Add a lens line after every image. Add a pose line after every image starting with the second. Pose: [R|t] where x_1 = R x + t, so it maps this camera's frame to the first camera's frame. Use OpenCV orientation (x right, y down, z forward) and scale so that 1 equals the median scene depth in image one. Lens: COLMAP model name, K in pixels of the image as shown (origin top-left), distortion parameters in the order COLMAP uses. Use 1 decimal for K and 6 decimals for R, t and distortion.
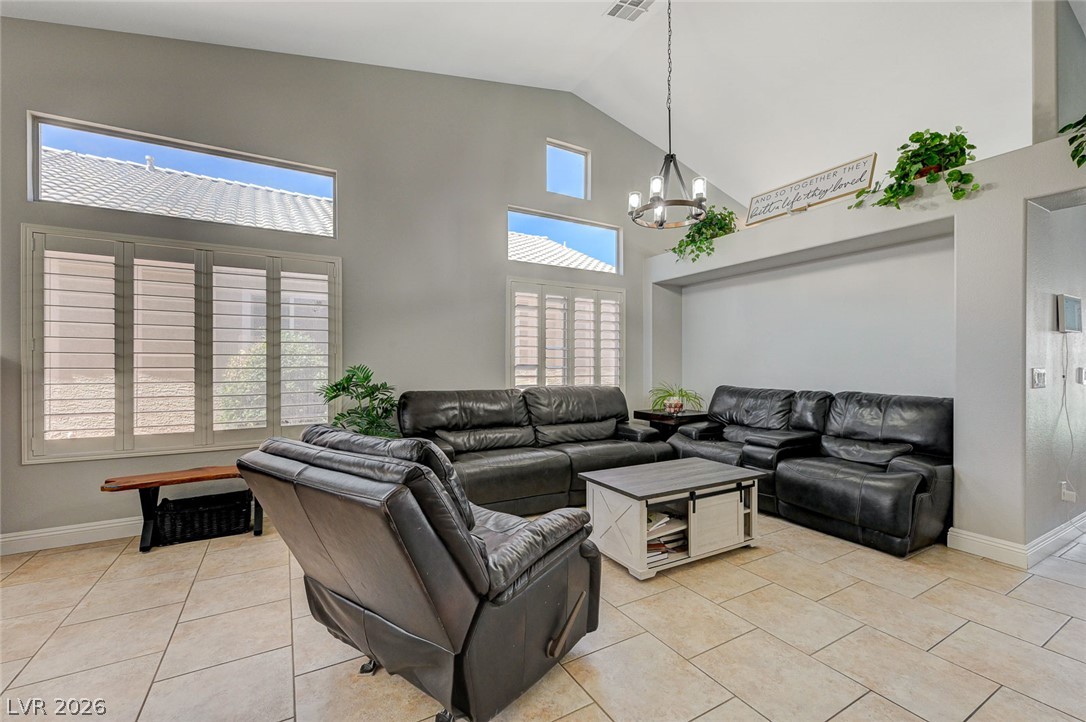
lens RADIAL K [[454.1, 0, 543.0], [0, 454.1, 361.0], [0, 0, 1]] dist [-0.001013, -0.000100]
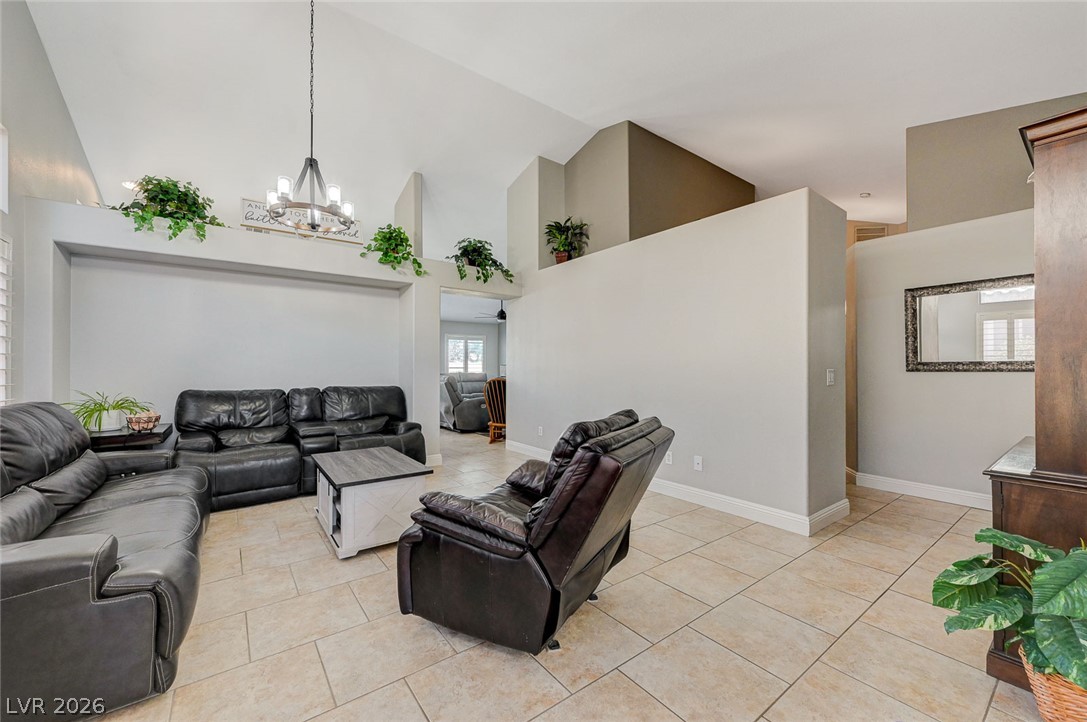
lens RADIAL K [[426.1, 0, 549.7], [0, 426.1, 366.4], [0, 0, 1]] dist [0.000252, 0.000119]
pose [[-0.126101, -0.001327, 0.992017, -0.578914], [-0.009810, 0.999952, 0.000090, 0.001342], [-0.991969, -0.009720, -0.126108, 0.473035]]
